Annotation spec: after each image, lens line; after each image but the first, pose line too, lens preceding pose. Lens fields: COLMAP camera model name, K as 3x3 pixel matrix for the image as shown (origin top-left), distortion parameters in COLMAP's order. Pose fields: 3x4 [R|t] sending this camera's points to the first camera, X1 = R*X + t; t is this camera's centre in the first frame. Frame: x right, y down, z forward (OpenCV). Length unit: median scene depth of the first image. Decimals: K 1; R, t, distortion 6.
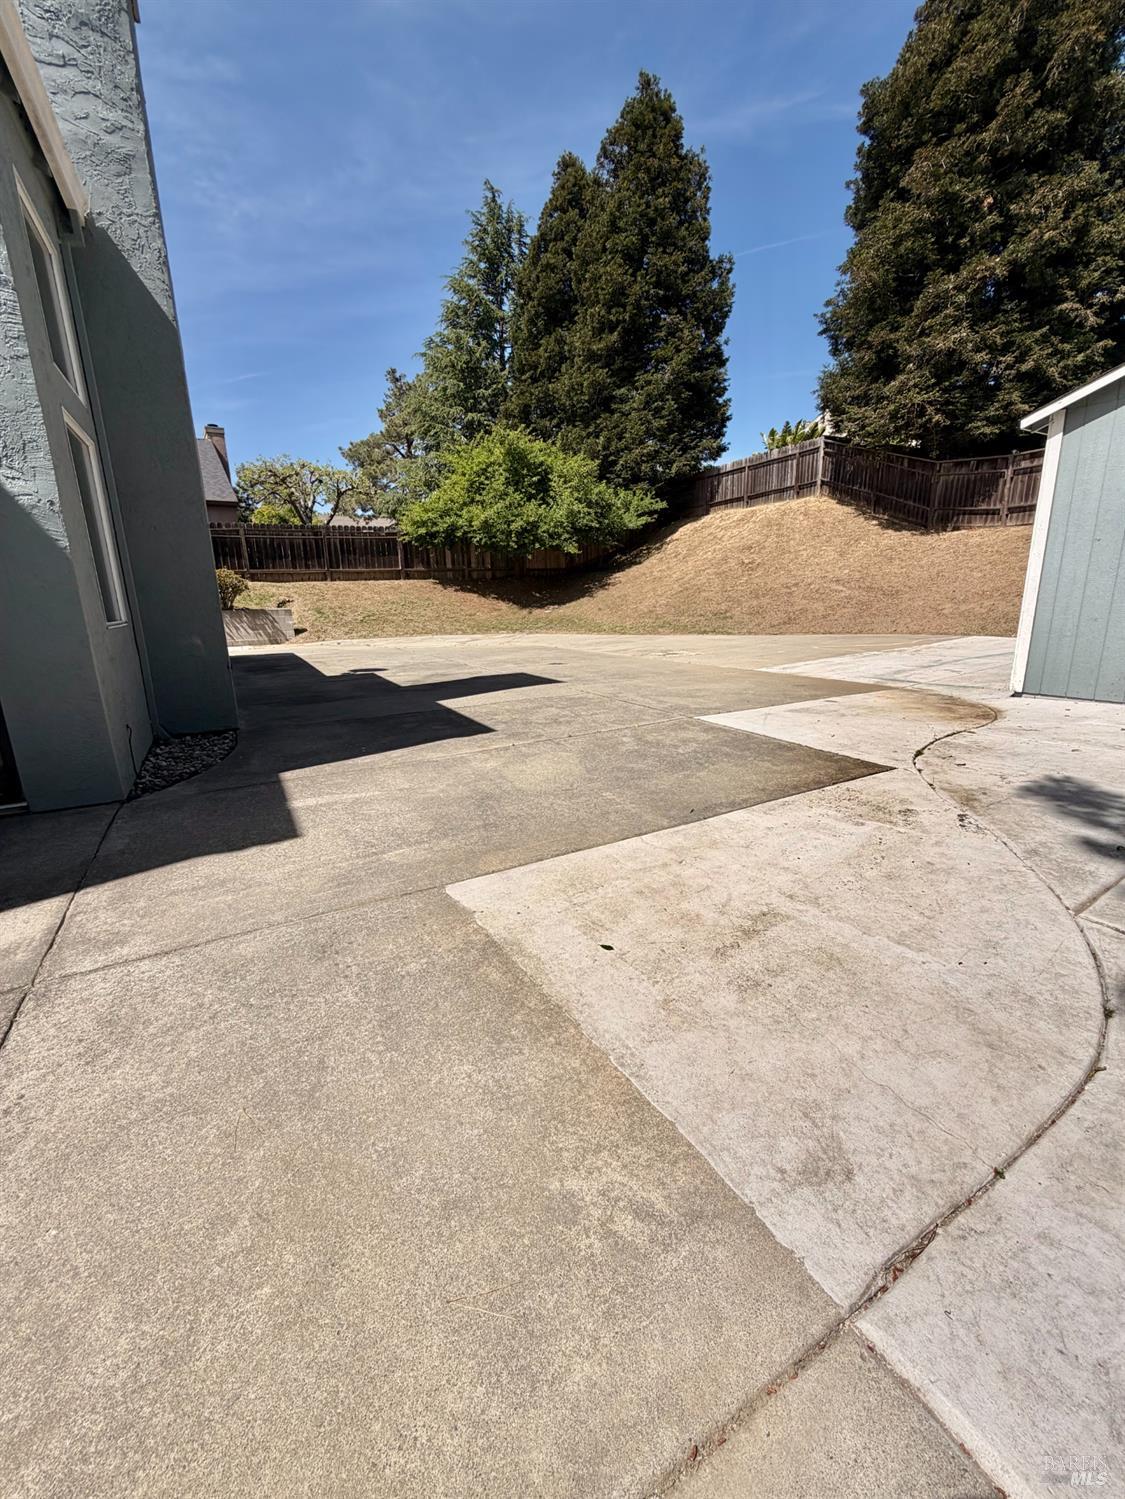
lens RADIAL K [[597.5, 0, 564.0], [0, 597.5, 748.5], [0, 0, 1]] dist [0.002051, 0.000569]
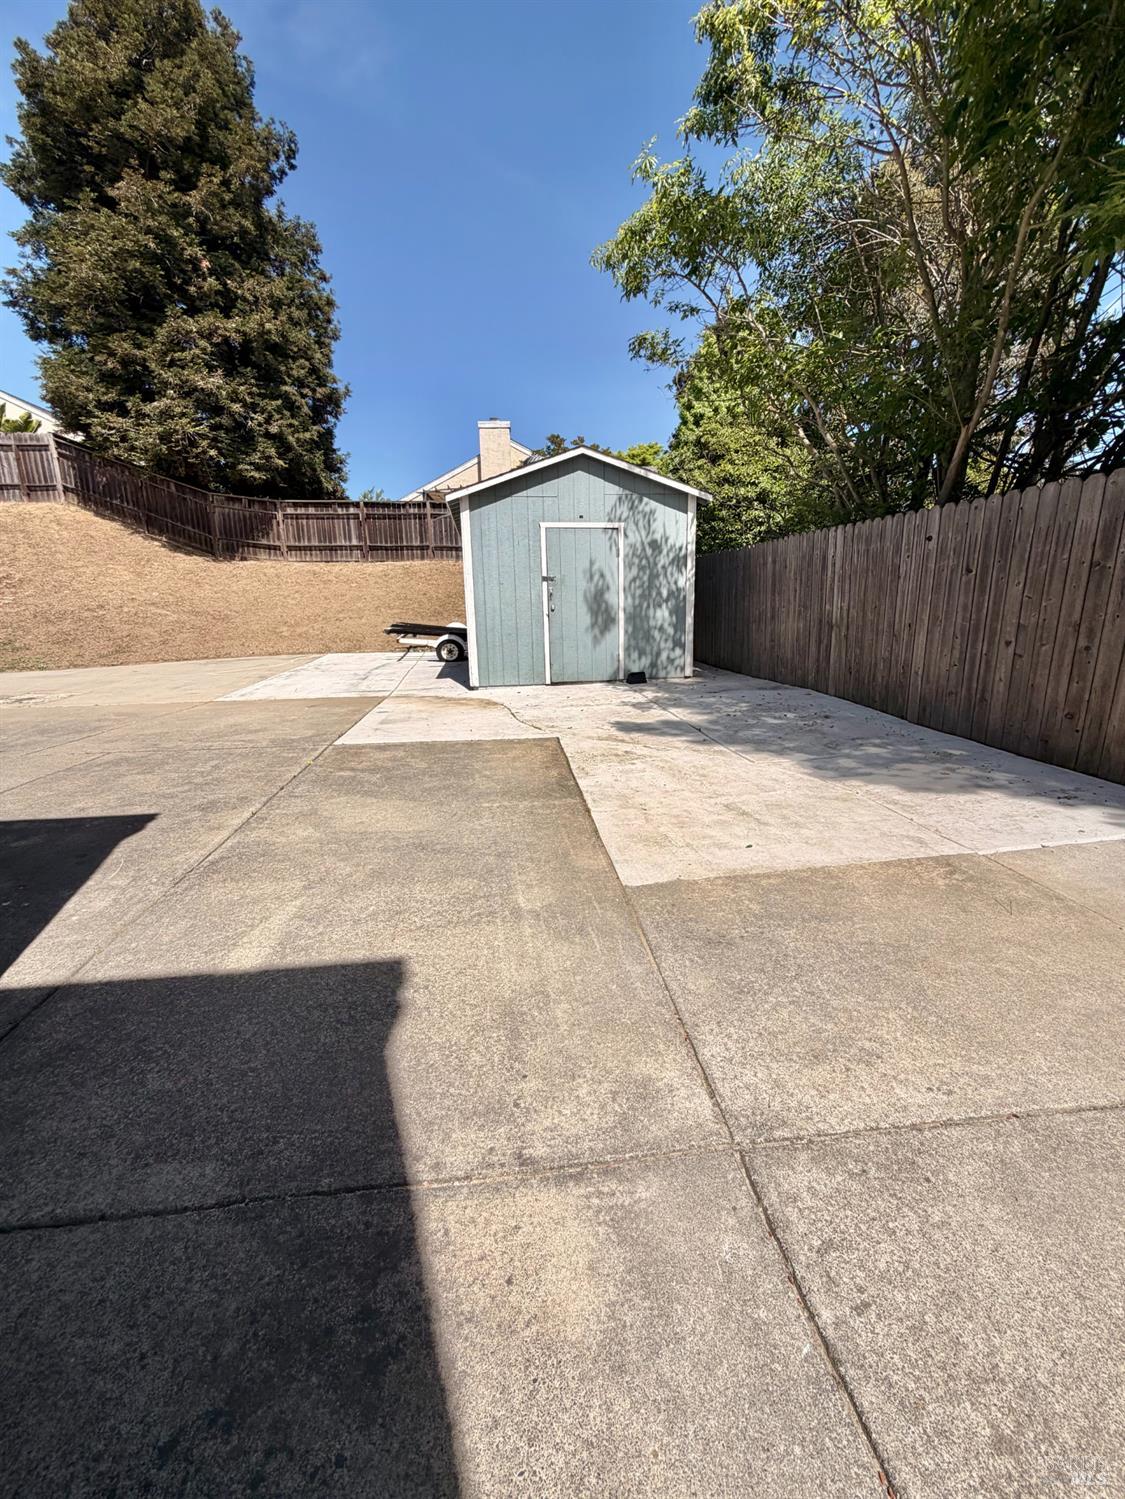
lens RADIAL K [[597.5, 0, 559.6], [0, 597.5, 750.2], [0, 0, 1]] dist [0.002051, 0.000569]
pose [[0.377043, -0.197316, 0.904934, -0.756937], [0.229859, 0.966412, 0.114950, -0.100701], [-0.897220, 0.164666, 0.409734, 0.401584]]
